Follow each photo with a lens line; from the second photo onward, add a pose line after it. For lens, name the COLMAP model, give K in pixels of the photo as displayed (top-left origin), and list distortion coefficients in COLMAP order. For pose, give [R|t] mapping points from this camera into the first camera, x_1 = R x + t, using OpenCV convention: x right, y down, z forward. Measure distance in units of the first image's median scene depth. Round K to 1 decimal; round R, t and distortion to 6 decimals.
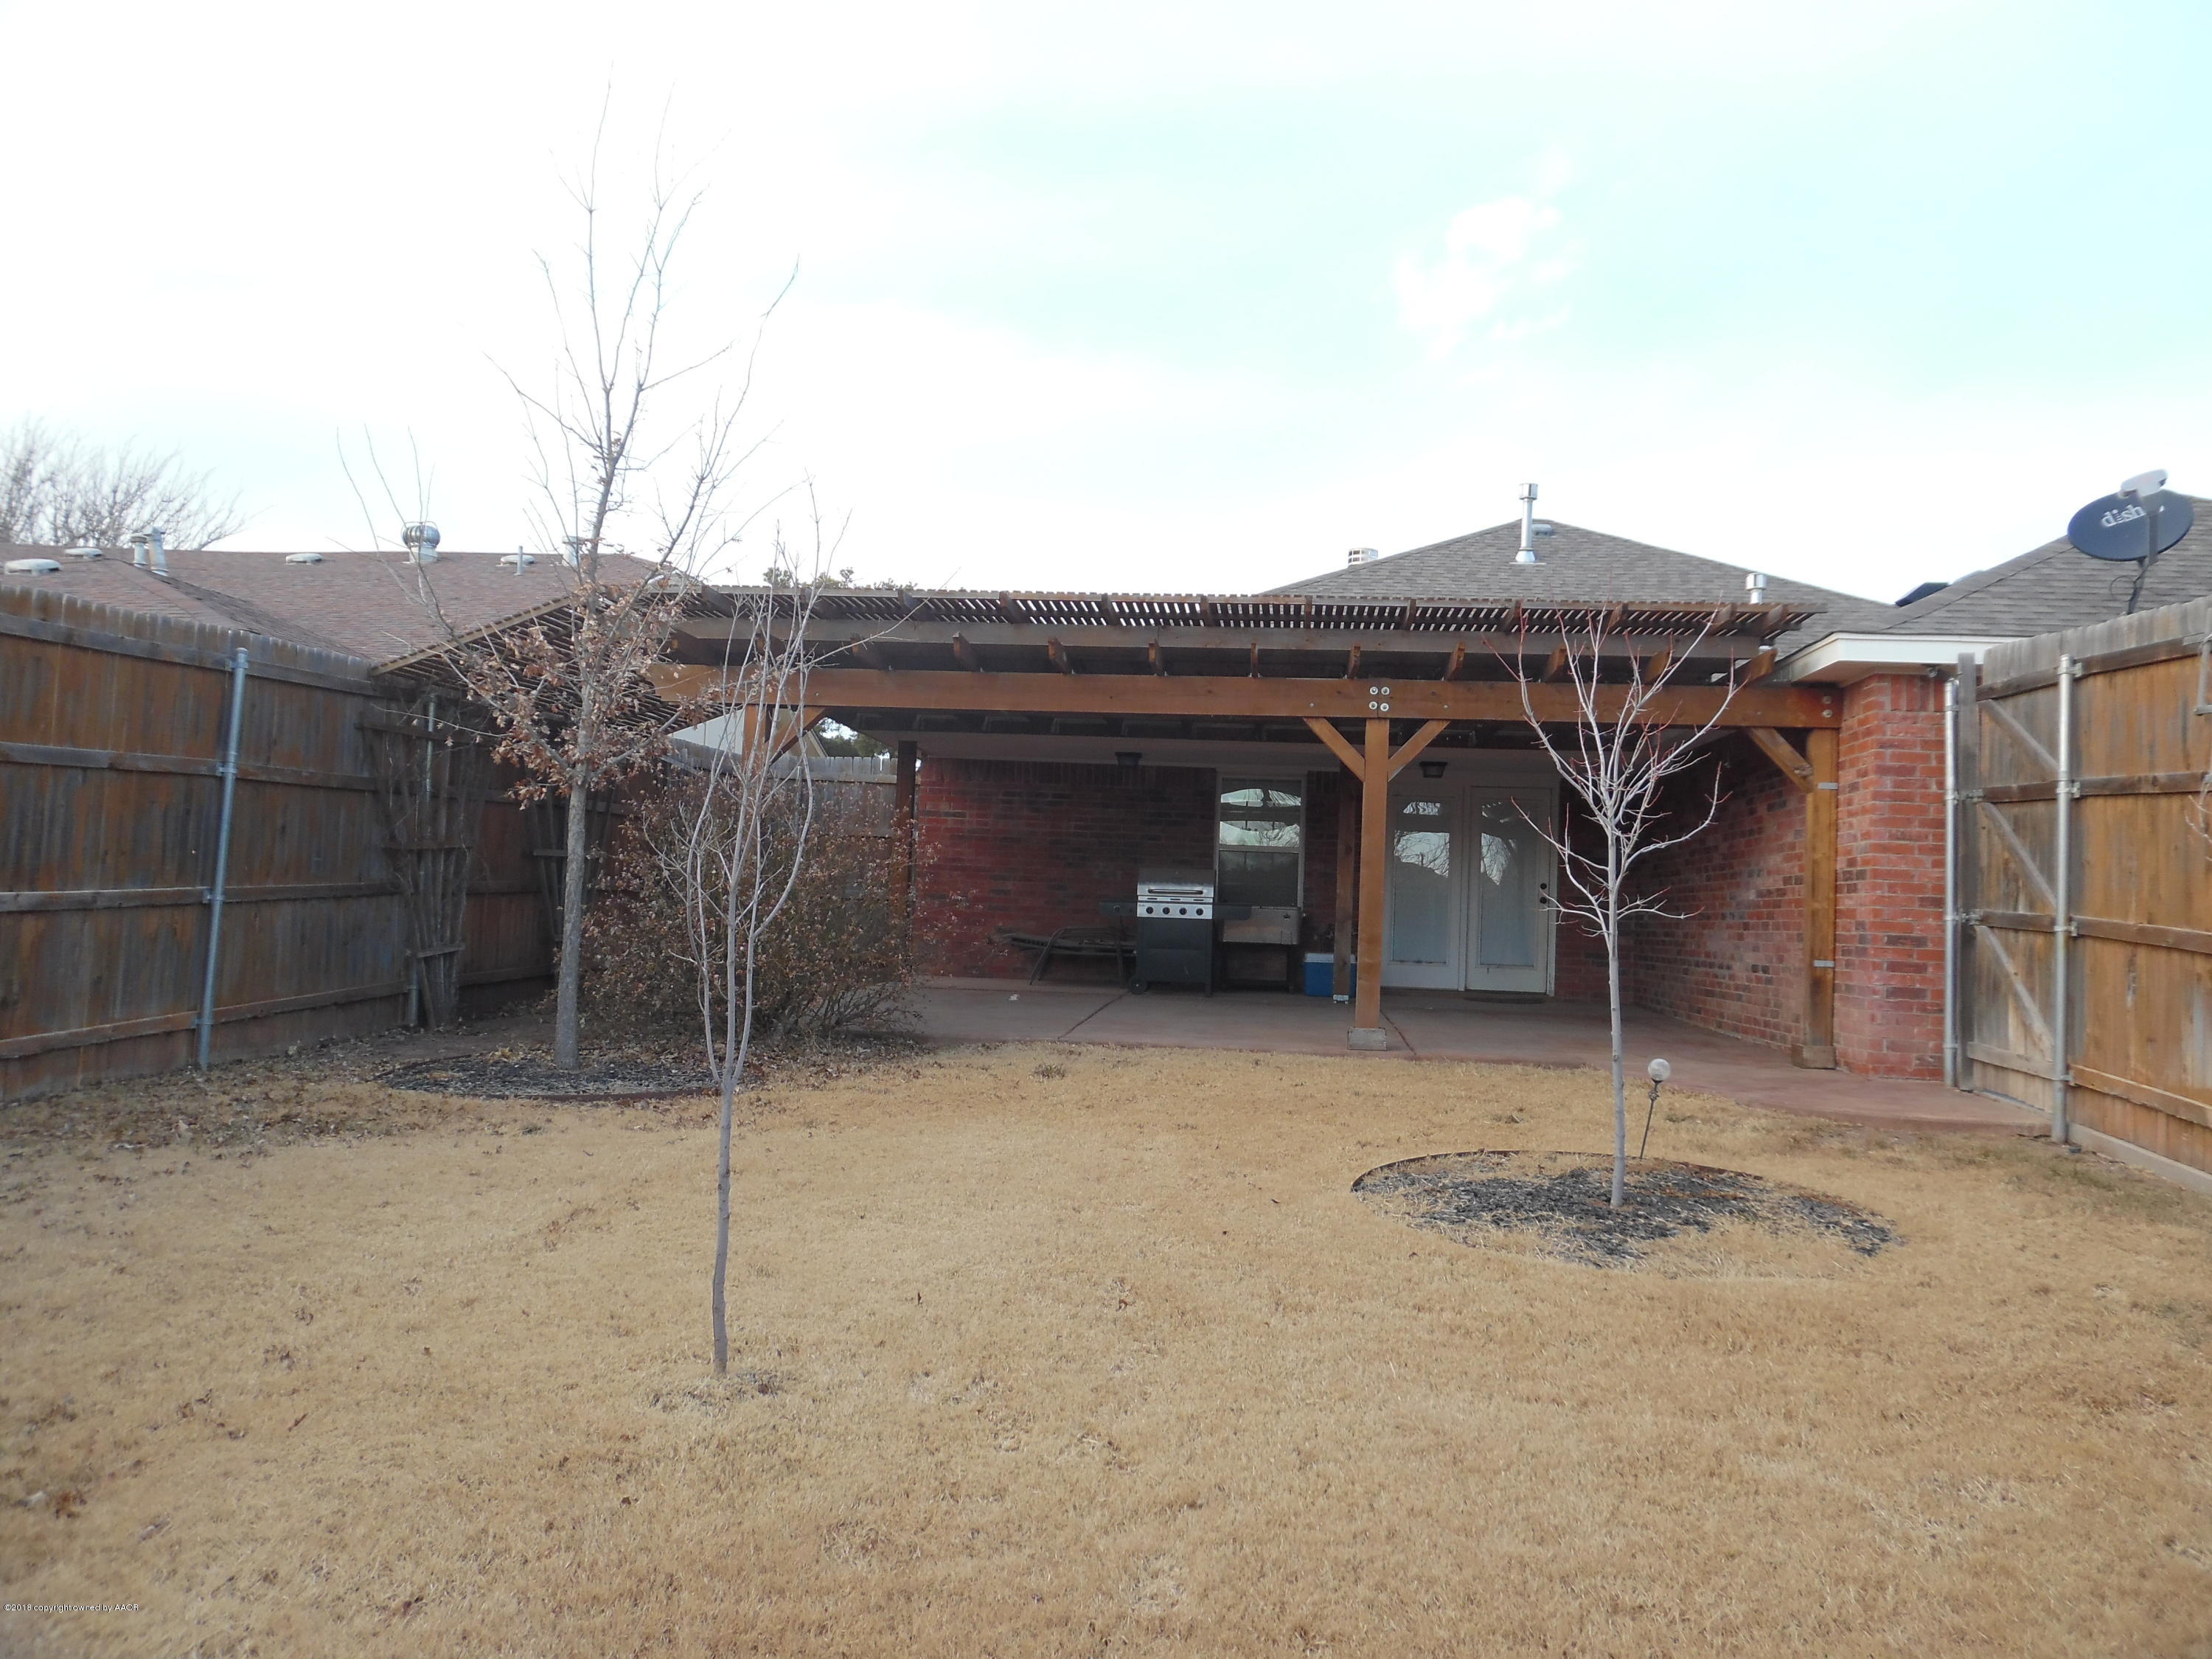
lens RADIAL K [[1771.0, 0, 1101.7], [0, 1771.0, 832.8], [0, 0, 1]] dist [-0.016625, 0.006273]
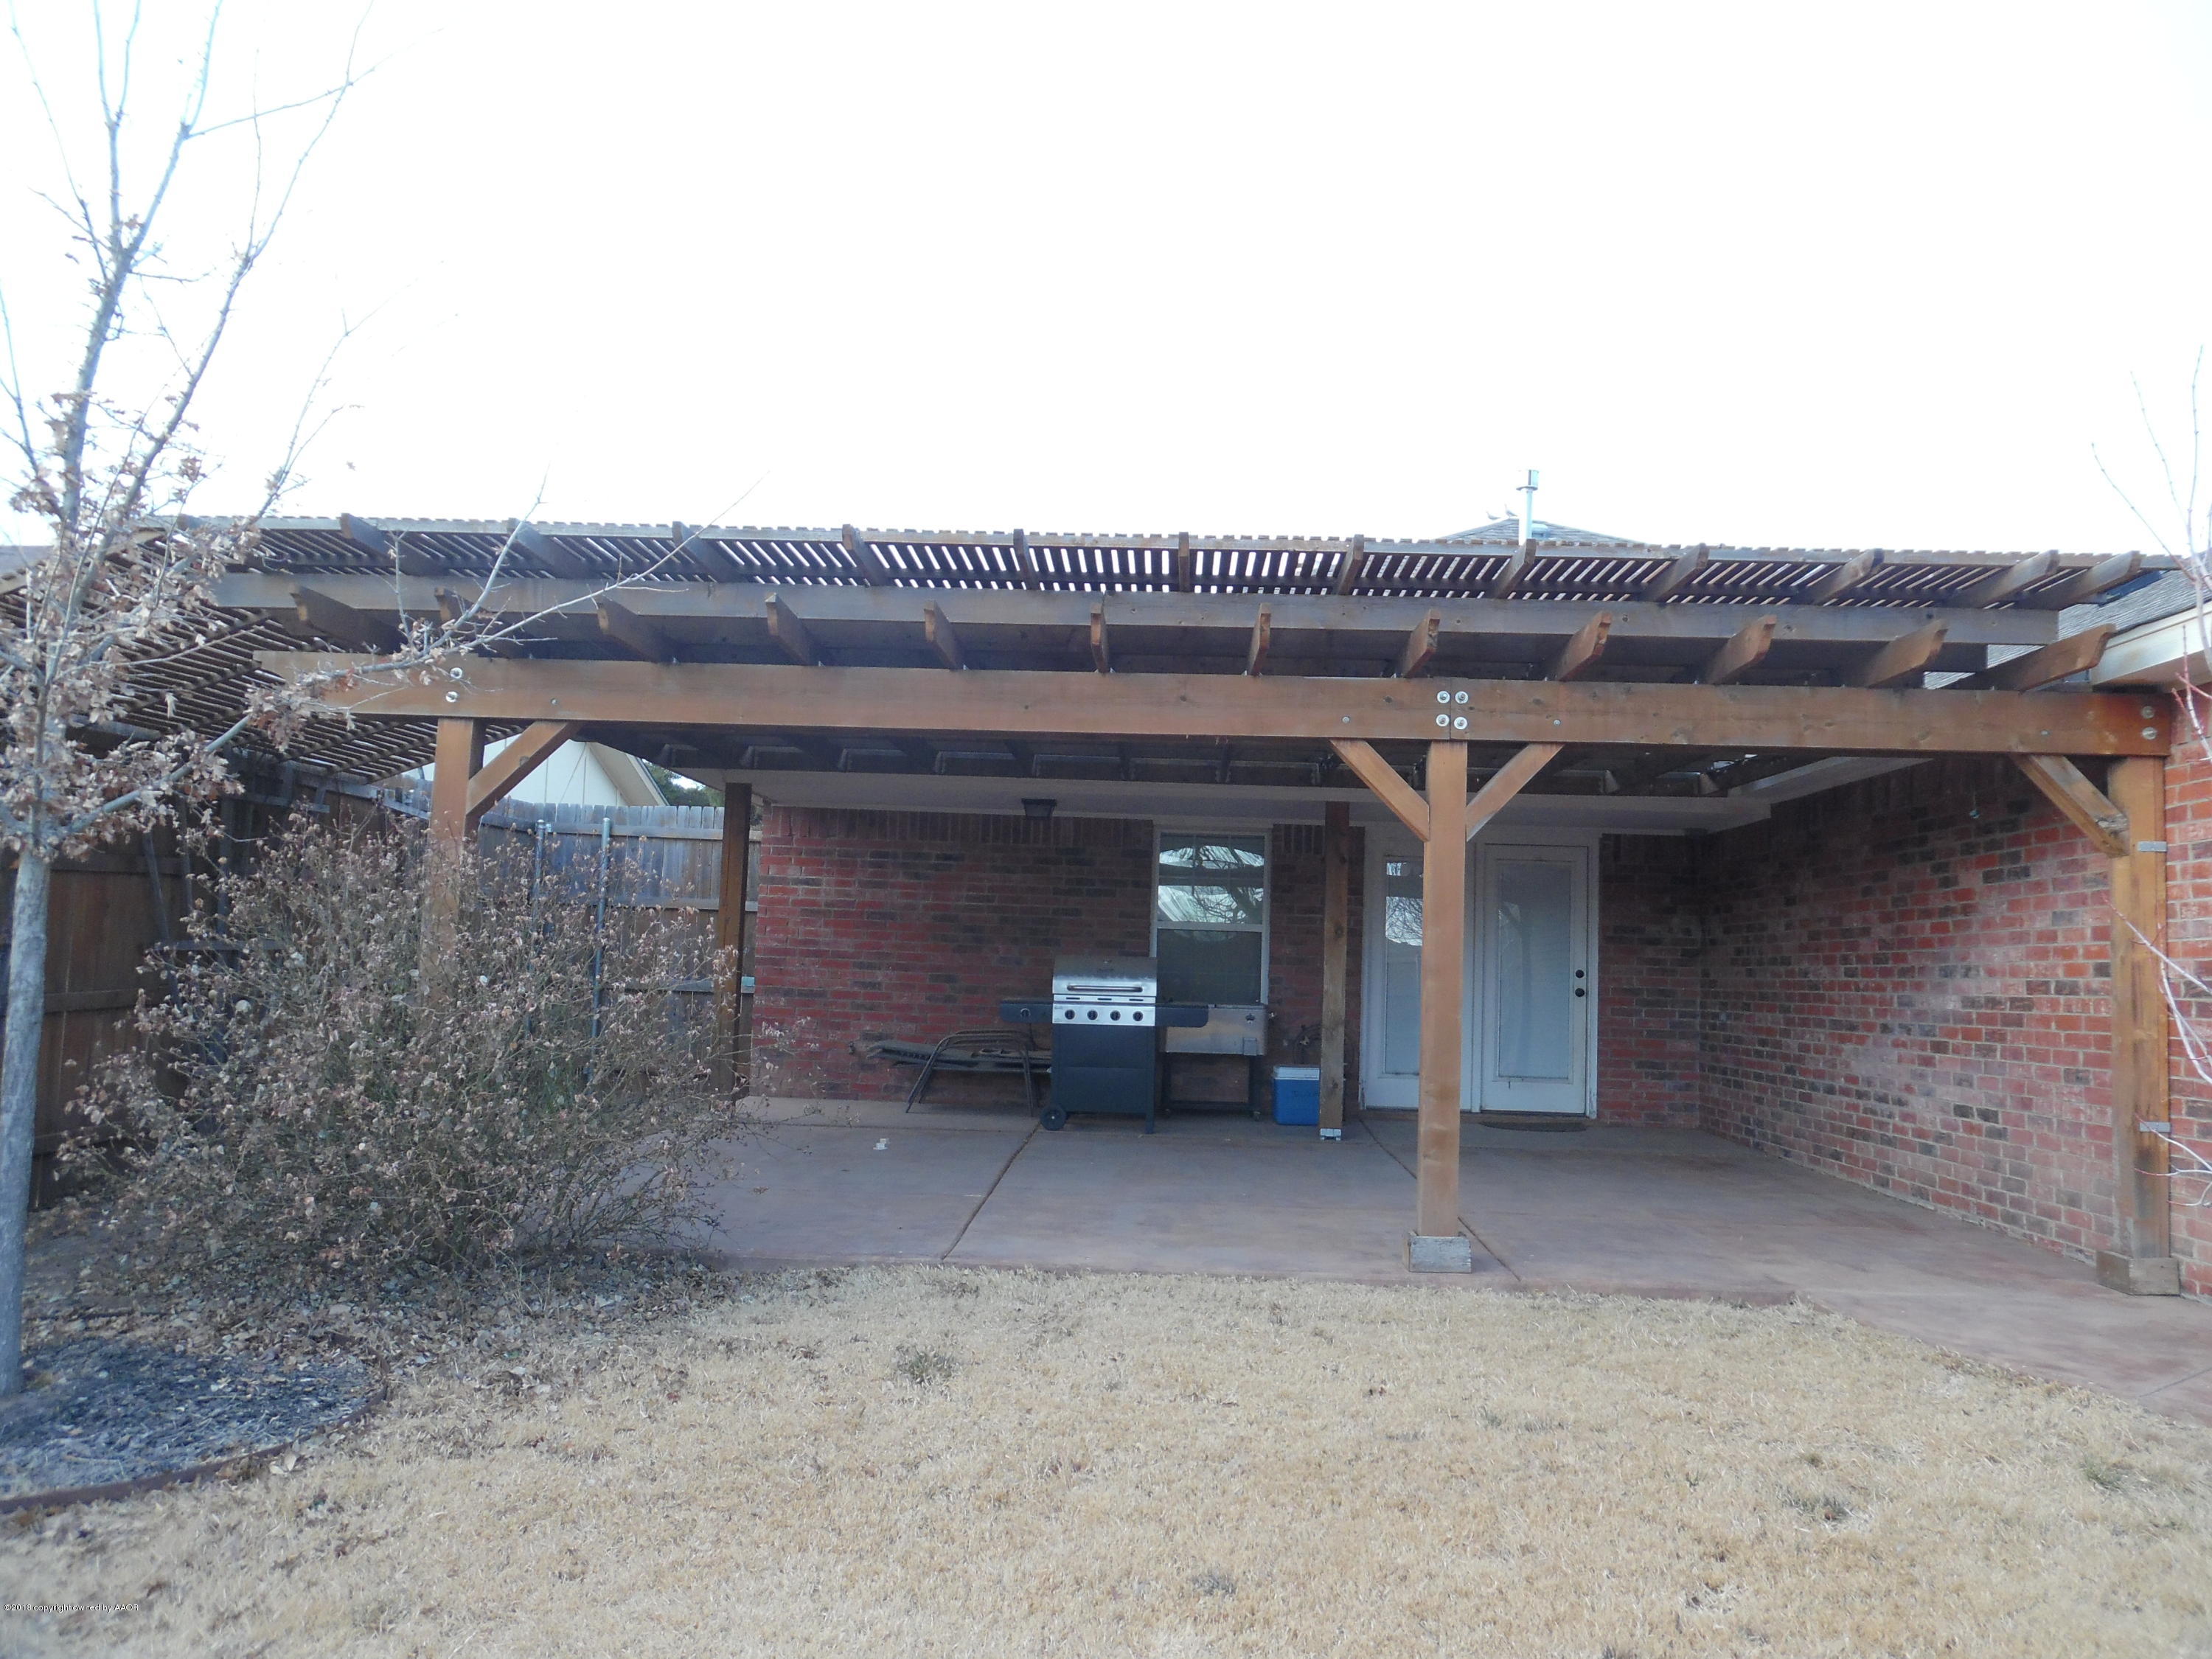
lens RADIAL K [[1771.0, 0, 1108.6], [0, 1771.0, 826.1], [0, 0, 1]] dist [-0.016625, 0.006273]
pose [[0.997832, -0.000463, 0.065818, -0.006108], [0.002701, 0.999421, -0.033919, -0.011095], [-0.065765, 0.034023, 0.997255, 0.324931]]
